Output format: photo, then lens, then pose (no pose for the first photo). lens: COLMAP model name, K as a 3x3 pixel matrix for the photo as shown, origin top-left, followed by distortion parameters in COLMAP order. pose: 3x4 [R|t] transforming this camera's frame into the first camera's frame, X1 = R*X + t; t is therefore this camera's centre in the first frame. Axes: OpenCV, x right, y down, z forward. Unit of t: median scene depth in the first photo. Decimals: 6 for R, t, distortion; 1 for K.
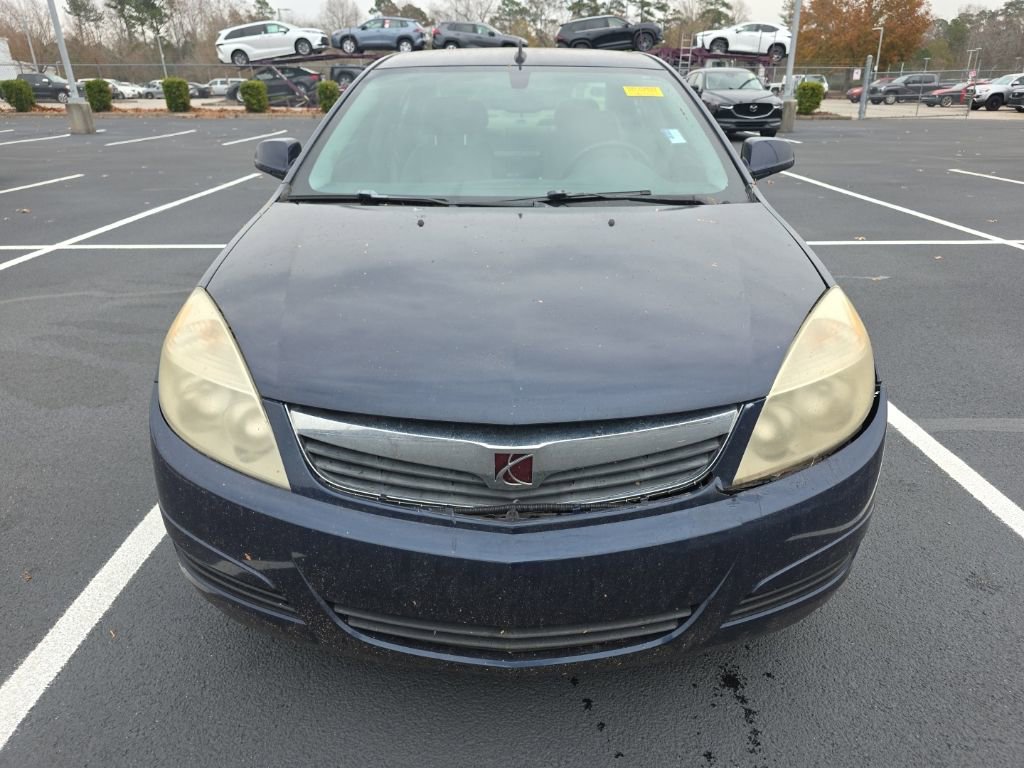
lens RADIAL K [[692.9, 0, 536.4], [0, 692.9, 407.3], [0, 0, 1]] dist [0.046911, -0.035177]
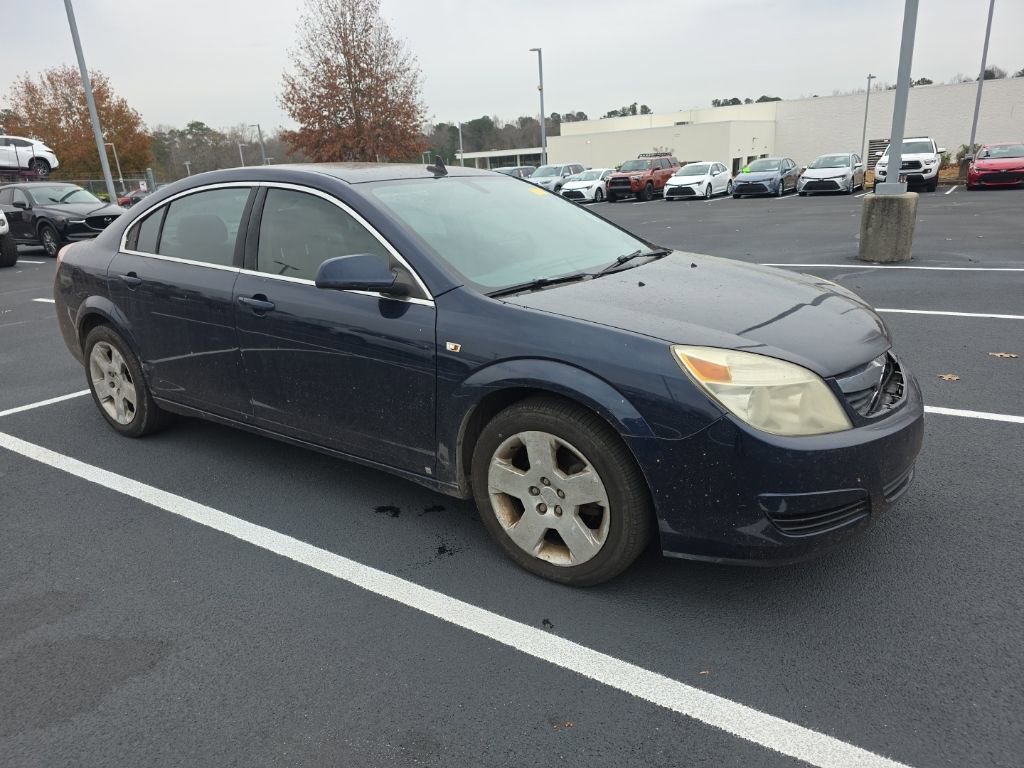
lens RADIAL K [[681.0, 0, 513.7], [0, 681.0, 406.1], [0, 0, 1]] dist [0.051756, -0.038244]
pose [[0.571859, -0.288028, 0.768126, -0.102493], [0.386733, 0.920415, 0.057215, -0.016105], [-0.723474, 0.264340, 0.637738, 0.029215]]
